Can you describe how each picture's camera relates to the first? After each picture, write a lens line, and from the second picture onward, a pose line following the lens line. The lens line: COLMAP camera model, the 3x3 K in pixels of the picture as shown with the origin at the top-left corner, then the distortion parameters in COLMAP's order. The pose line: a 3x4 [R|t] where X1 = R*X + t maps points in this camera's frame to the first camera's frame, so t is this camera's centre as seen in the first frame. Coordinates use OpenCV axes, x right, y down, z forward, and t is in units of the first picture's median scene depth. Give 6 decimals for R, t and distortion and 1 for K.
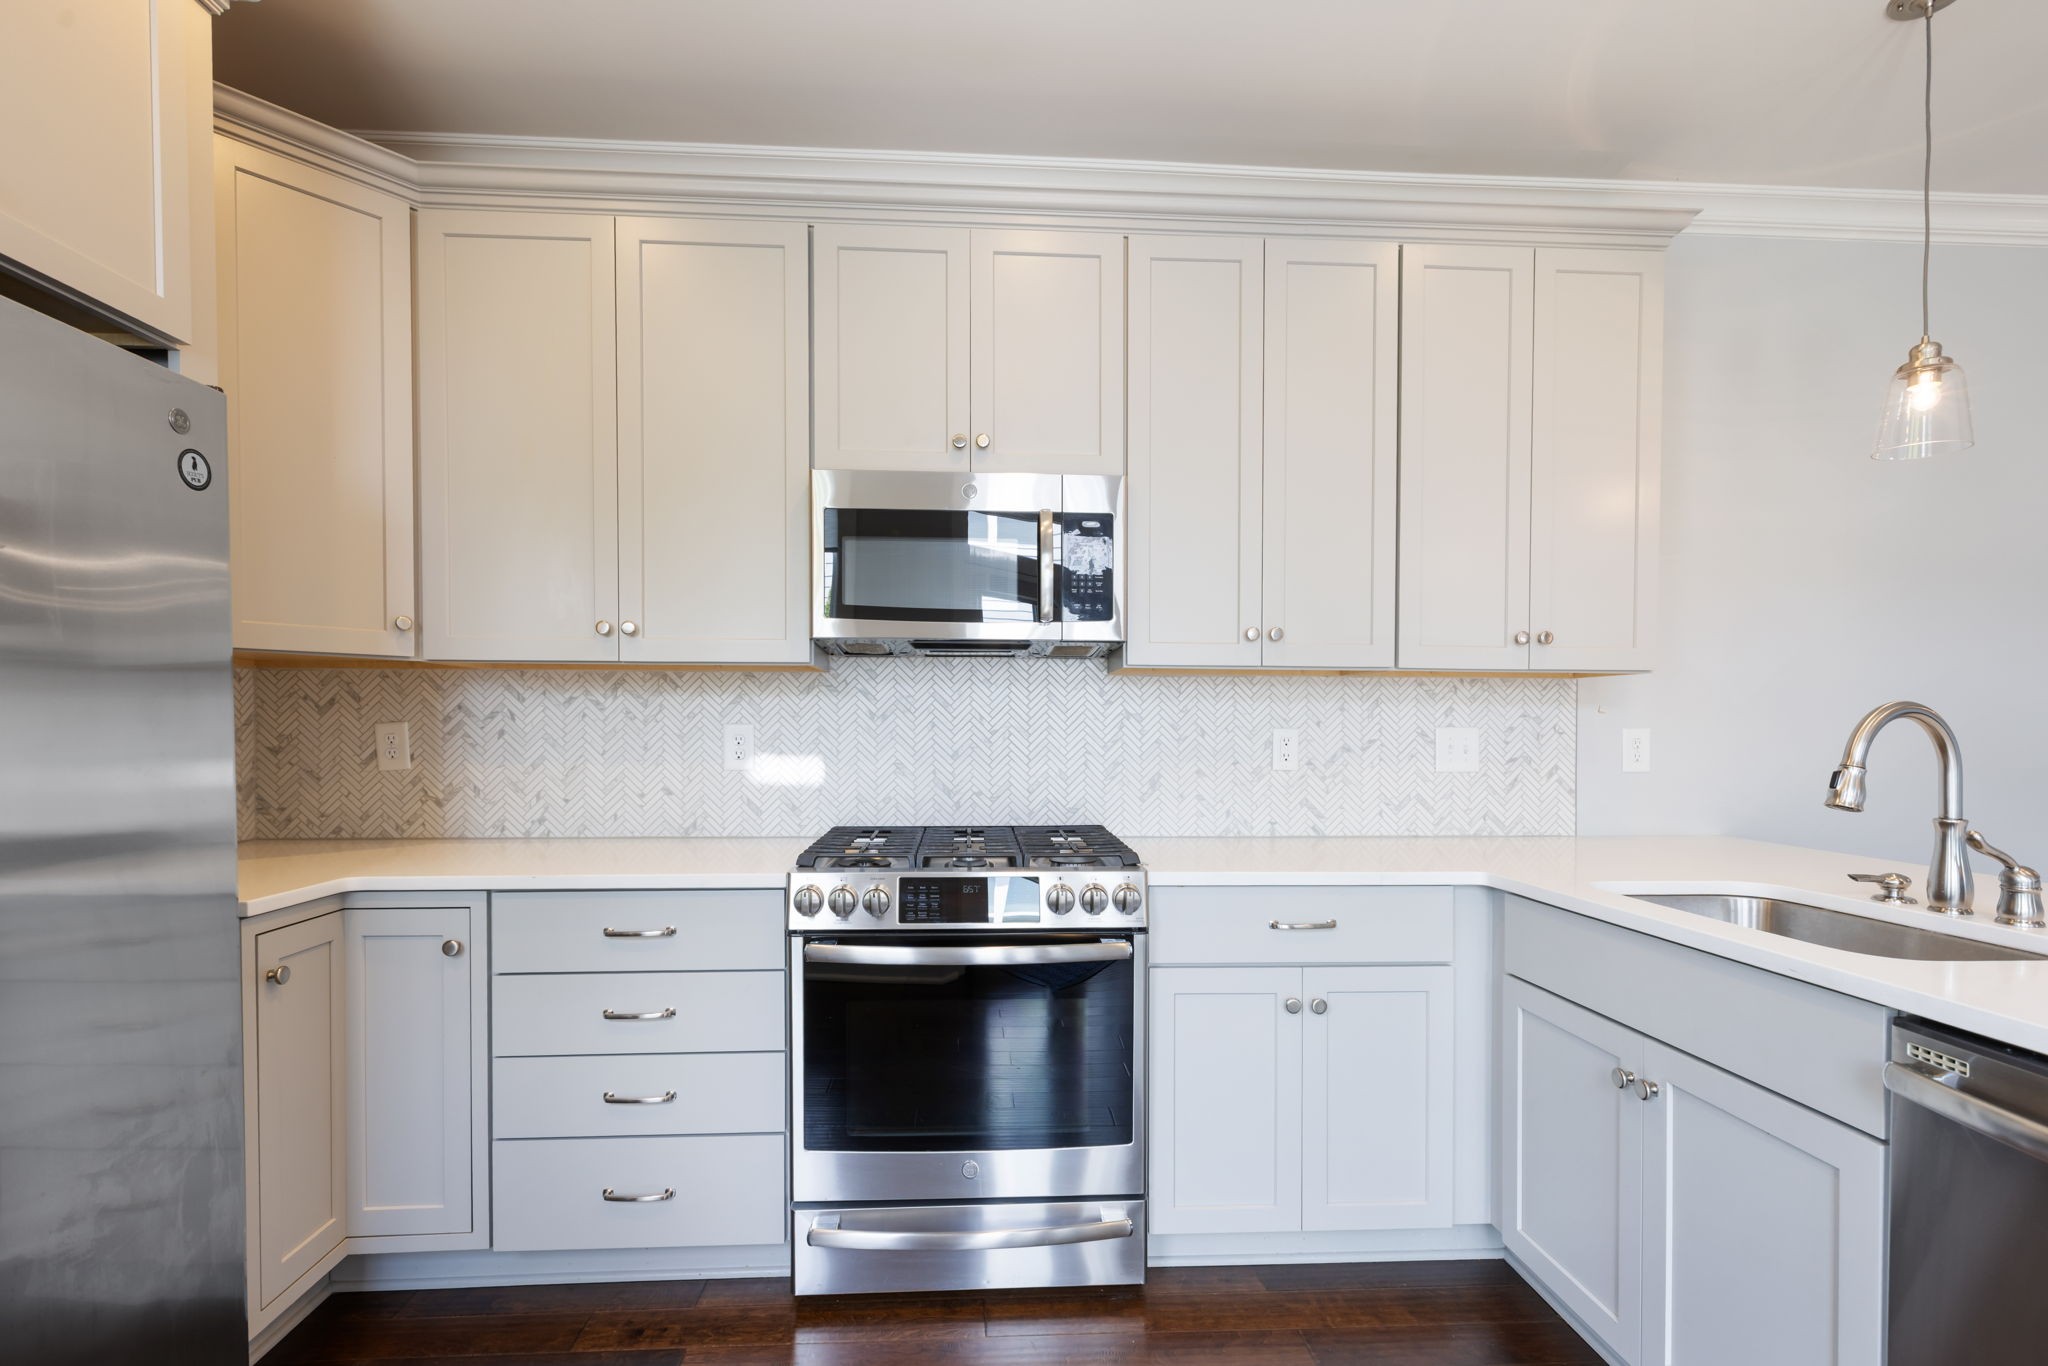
lens RADIAL K [[940.9, 0, 1023.4], [0, 940.9, 745.7], [0, 0, 1]] dist [0.001849, 0.000030]
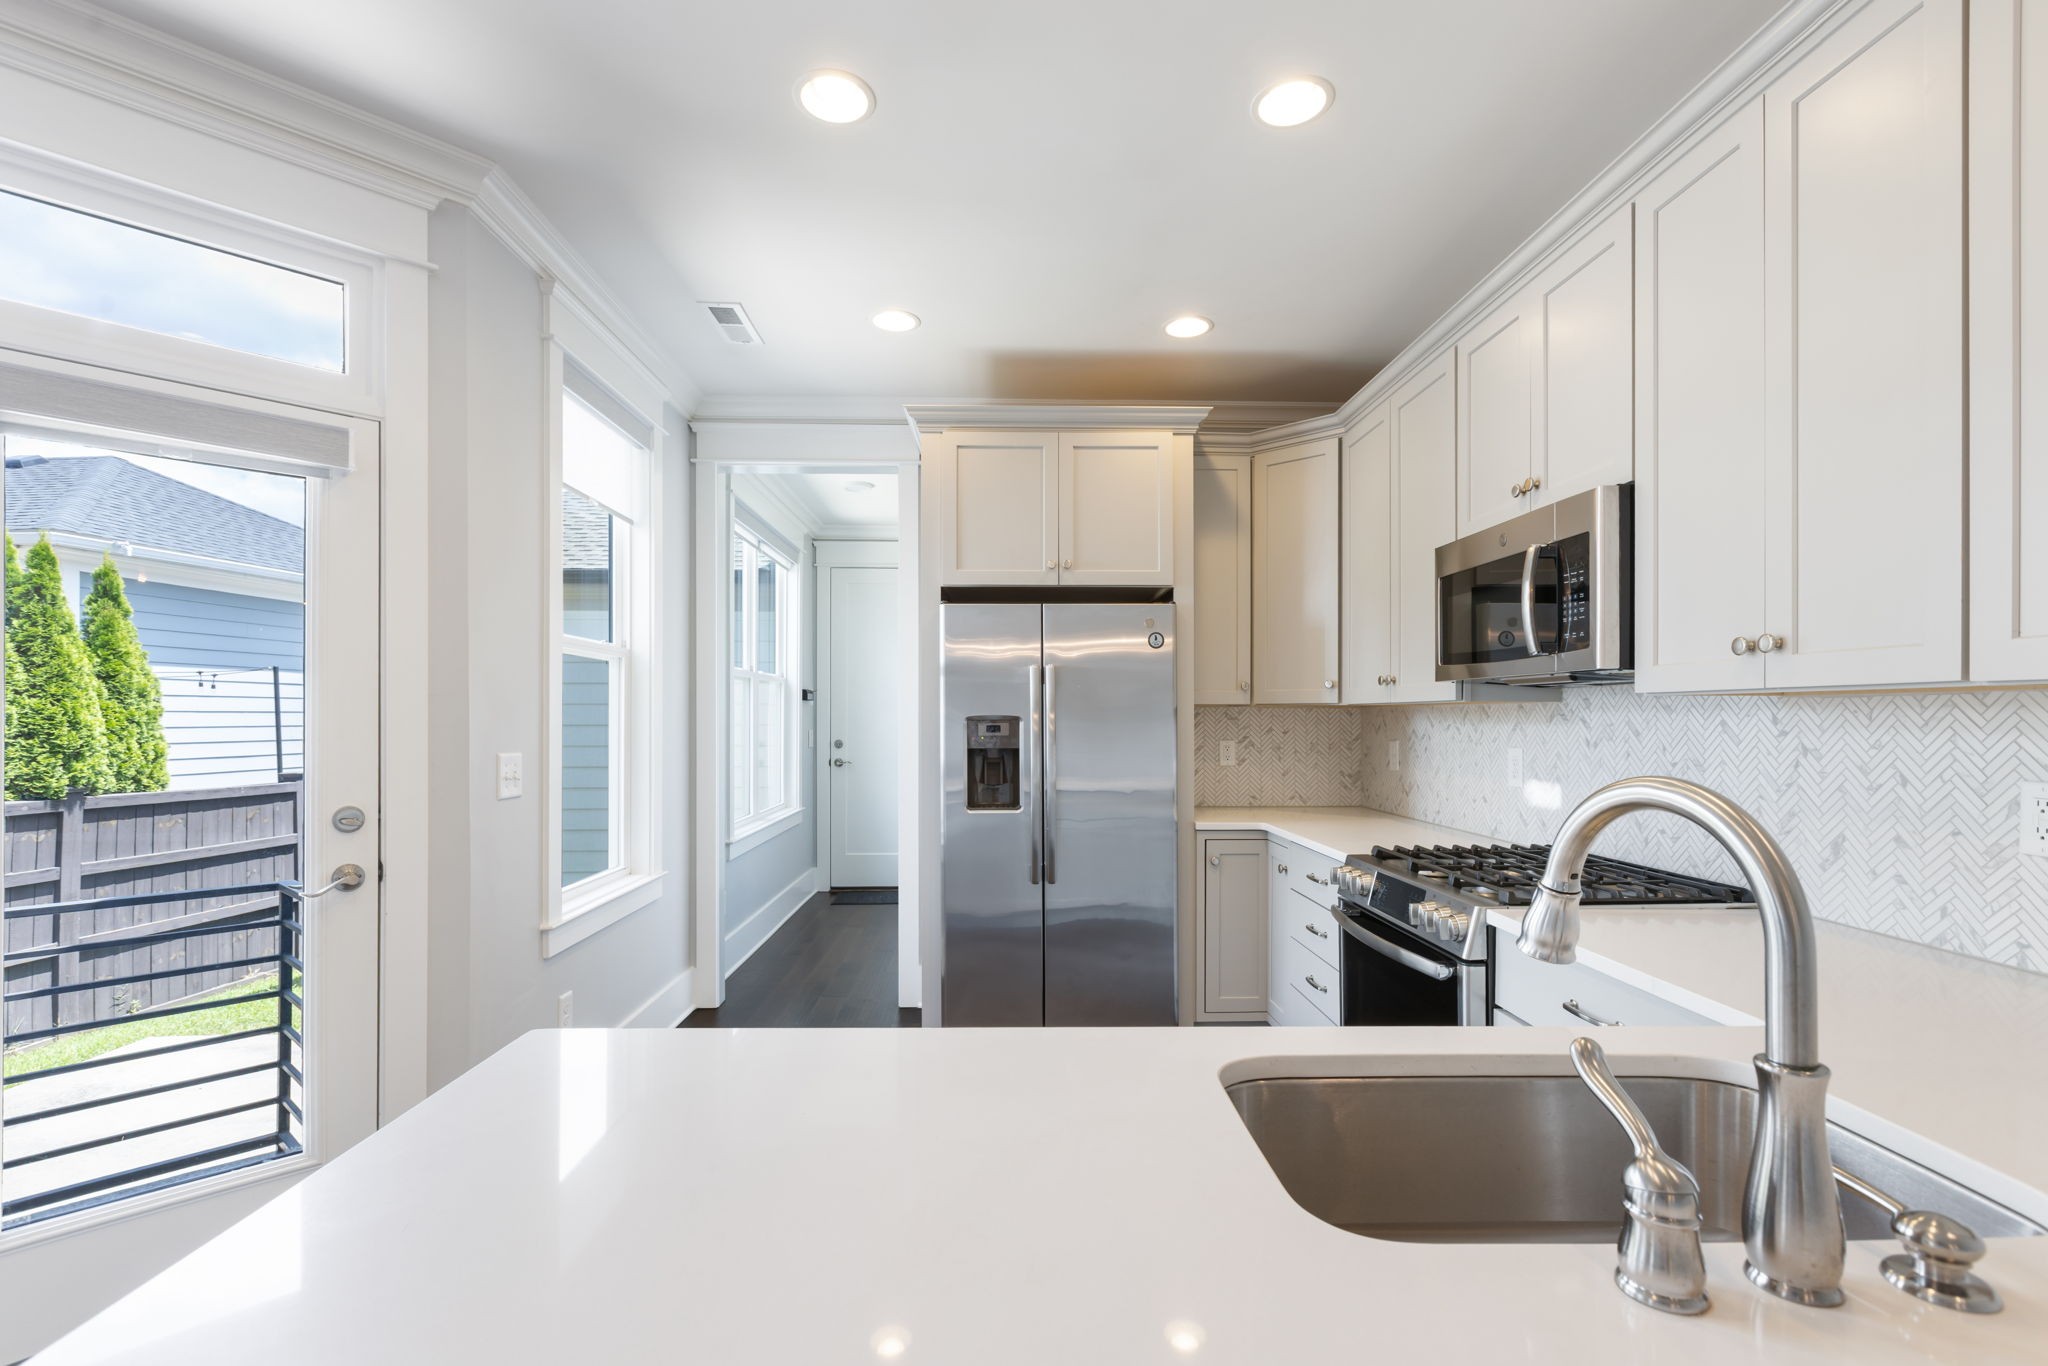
lens RADIAL K [[924.8, 0, 1018.1], [0, 924.8, 715.4], [0, 0, 1]] dist [0.001199, 0.000168]
pose [[-0.032622, -0.006445, -0.999447, 0.963891], [-0.023805, 0.999701, -0.005670, -0.046161], [0.999184, 0.023607, -0.032765, 0.454104]]
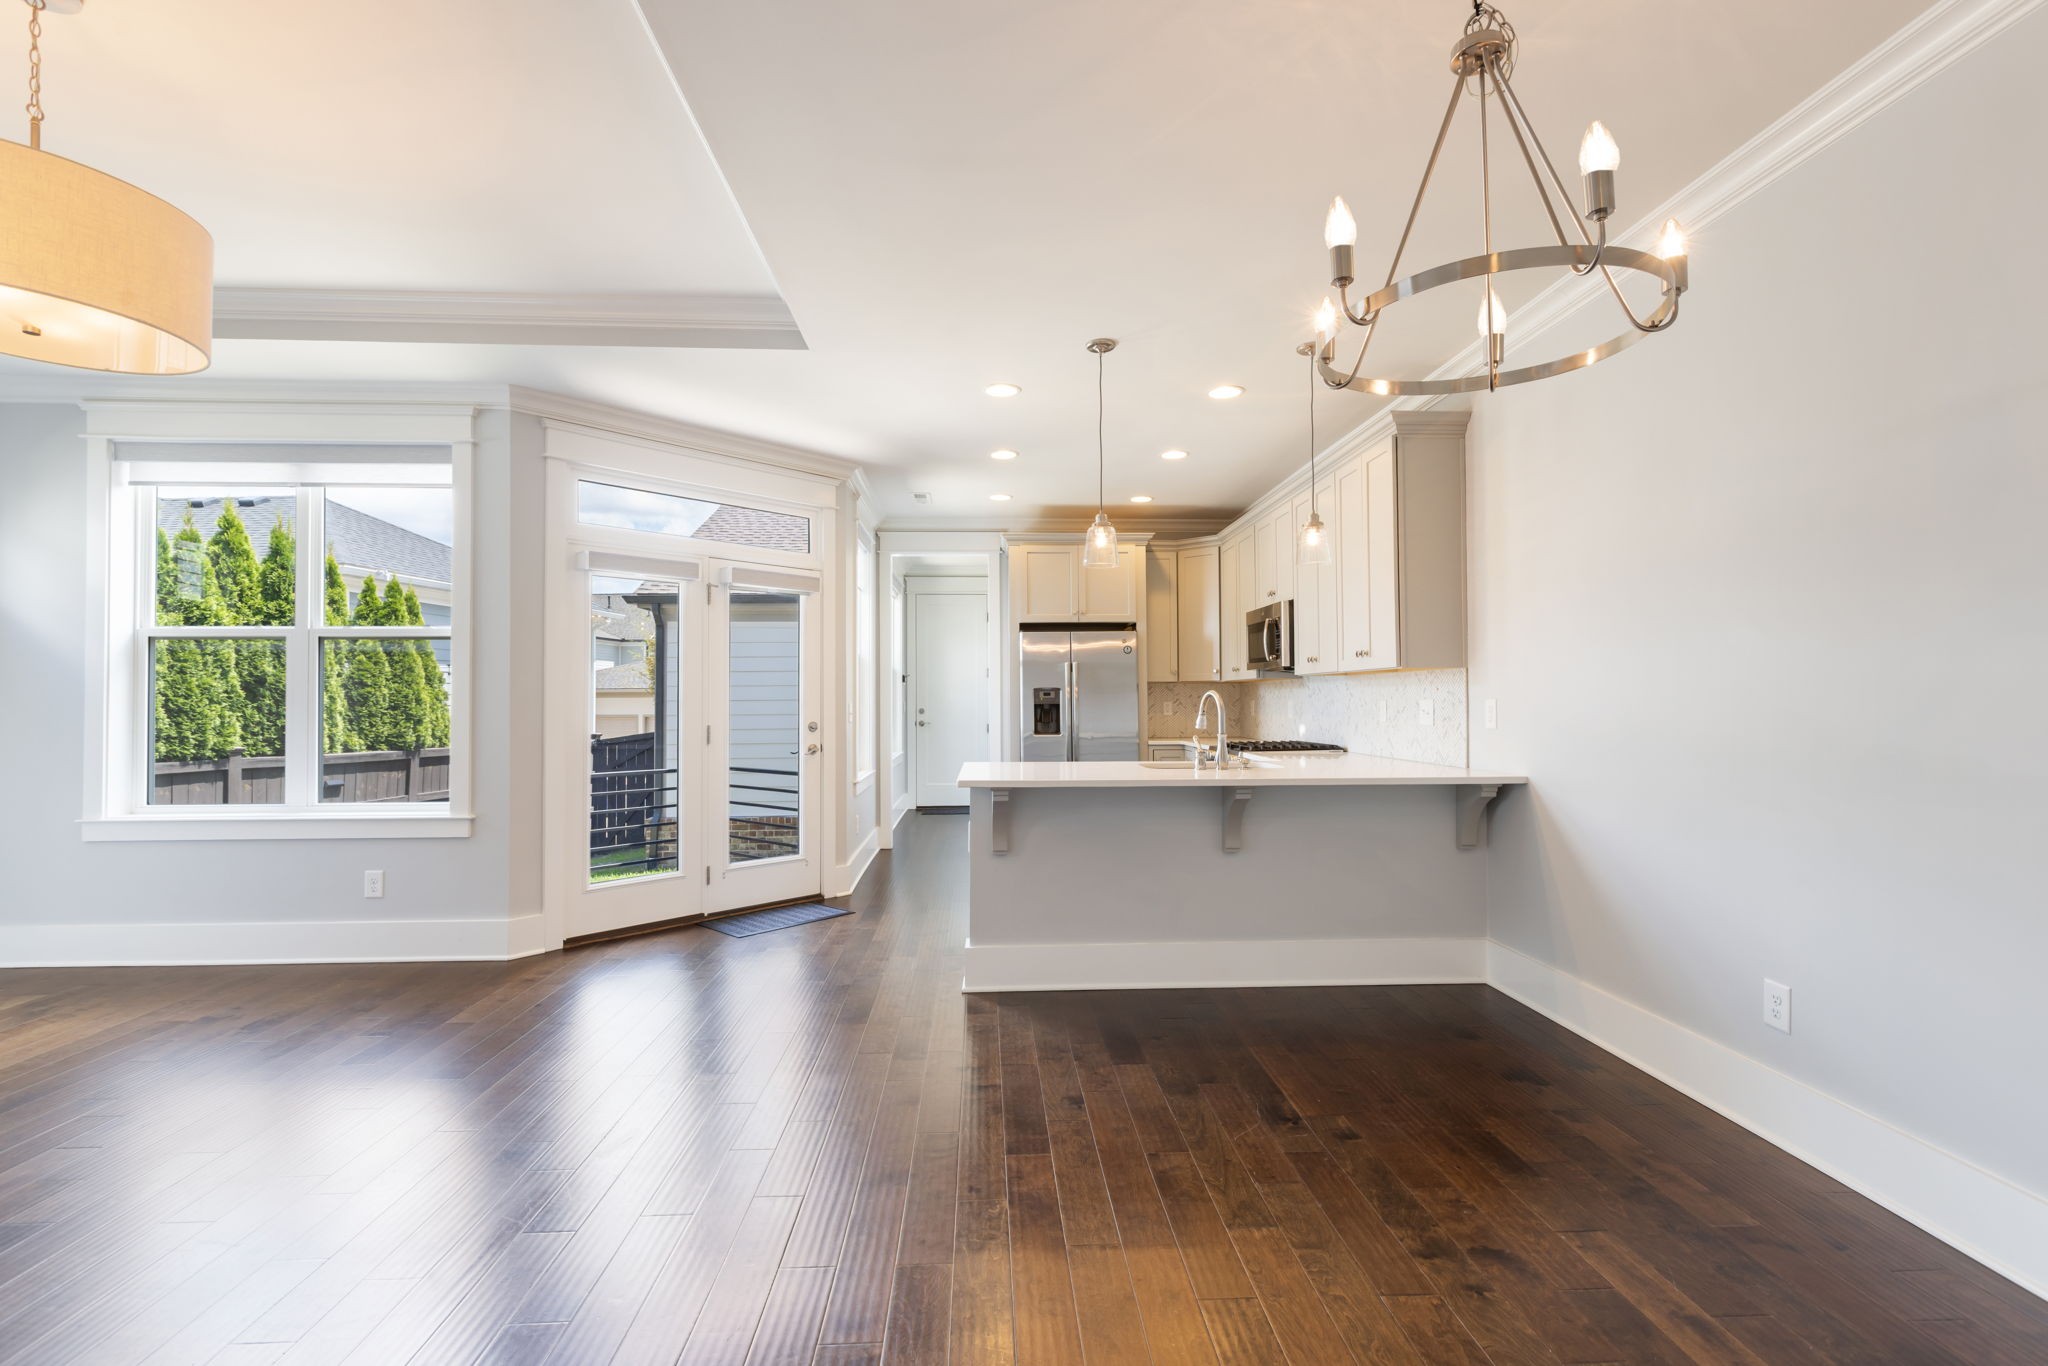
lens RADIAL K [[920.4, 0, 1024.0], [0, 920.4, 683.0], [0, 0, 1]] dist [0.003425, 0.000650]
pose [[-0.009982, -0.023812, -0.999667, 2.460386], [-0.017385, 0.999569, -0.023636, 0.003617], [0.999799, 0.017143, -0.010391, 0.321027]]
